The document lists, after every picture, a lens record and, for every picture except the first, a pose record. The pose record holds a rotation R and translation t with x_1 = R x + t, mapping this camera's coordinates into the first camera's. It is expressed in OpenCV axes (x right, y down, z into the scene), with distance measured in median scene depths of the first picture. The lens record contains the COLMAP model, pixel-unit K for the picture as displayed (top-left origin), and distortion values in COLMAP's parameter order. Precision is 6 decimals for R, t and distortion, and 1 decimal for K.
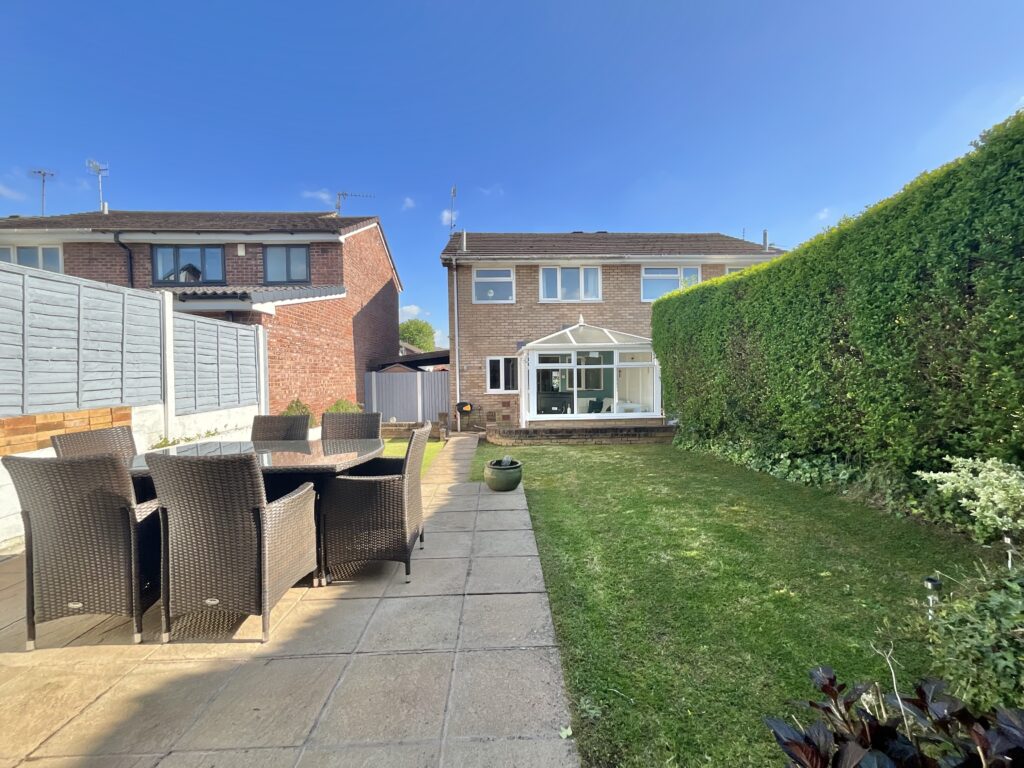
lens RADIAL K [[415.8, 0, 512.6], [0, 415.8, 378.4], [0, 0, 1]] dist [0.004669, -0.000224]
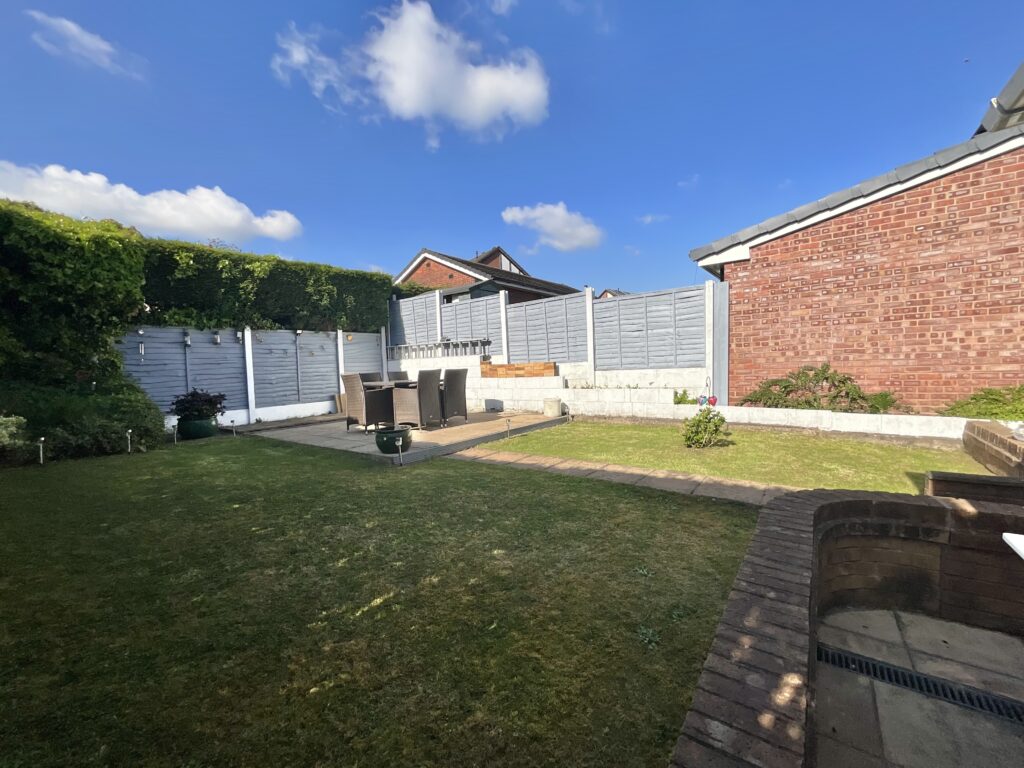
lens RADIAL K [[415.8, 0, 510.3], [0, 415.8, 383.5], [0, 0, 1]] dist [0.004669, -0.000224]
pose [[-0.624090, 0.072813, -0.777952, 0.361931], [0.035788, 0.997267, 0.064631, 0.020796], [0.780532, 0.012494, -0.624991, 1.129684]]
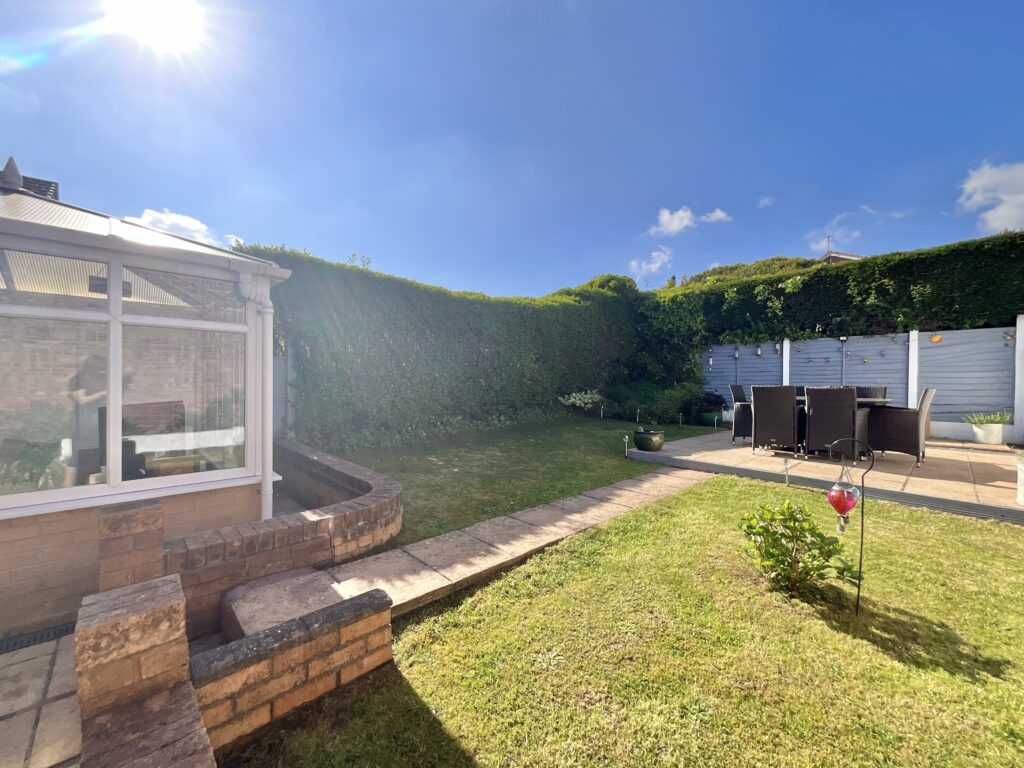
lens RADIAL K [[415.8, 0, 513.9], [0, 415.8, 381.3], [0, 0, 1]] dist [0.004669, -0.000224]
pose [[-0.662527, 0.004565, 0.749024, -0.434202], [0.013550, 0.999891, 0.005891, 0.023528], [-0.748915, 0.014052, -0.662517, 1.296216]]
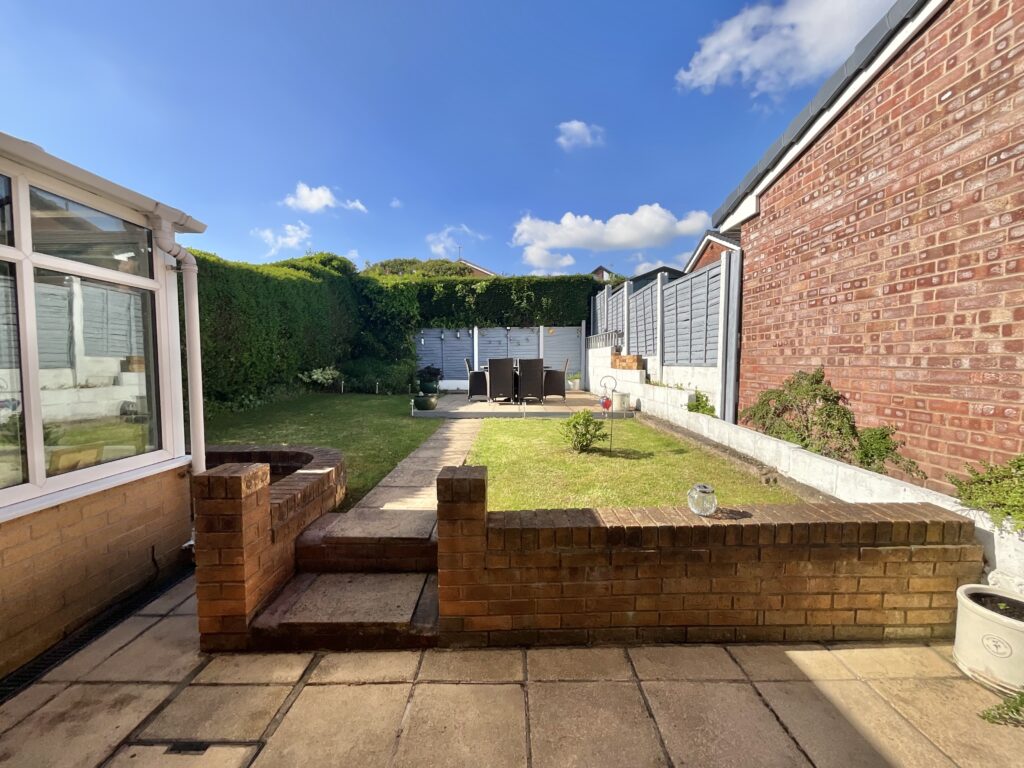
lens RADIAL K [[415.8, 0, 511.2], [0, 415.8, 380.9], [0, 0, 1]] dist [0.004669, -0.000224]
pose [[-0.999248, 0.013847, 0.036223, -0.255862], [0.016147, 0.997821, 0.063970, 0.031808], [-0.035258, 0.064506, -0.997294, 1.562071]]
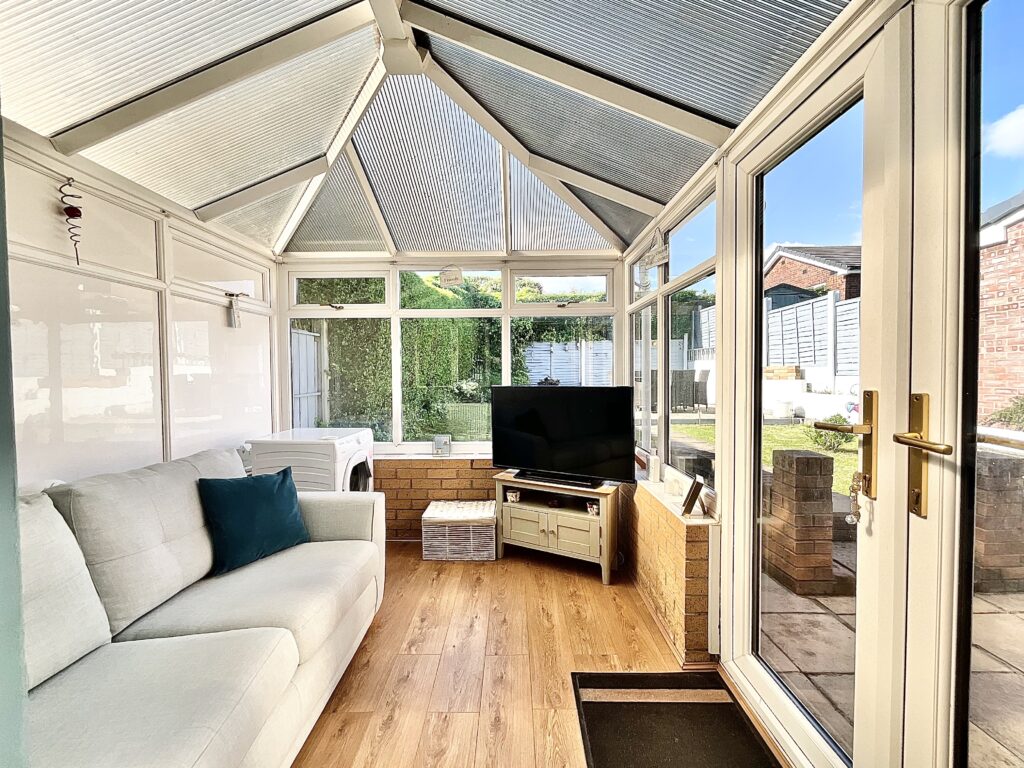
lens RADIAL K [[415.8, 0, 514.7], [0, 415.8, 384.8], [0, 0, 1]] dist [0.004669, -0.000224]
pose [[-0.999065, 0.018926, 0.038874, 0.158157], [0.020615, 0.998841, 0.043500, 0.025719], [-0.038005, 0.044260, -0.998297, 1.657021]]
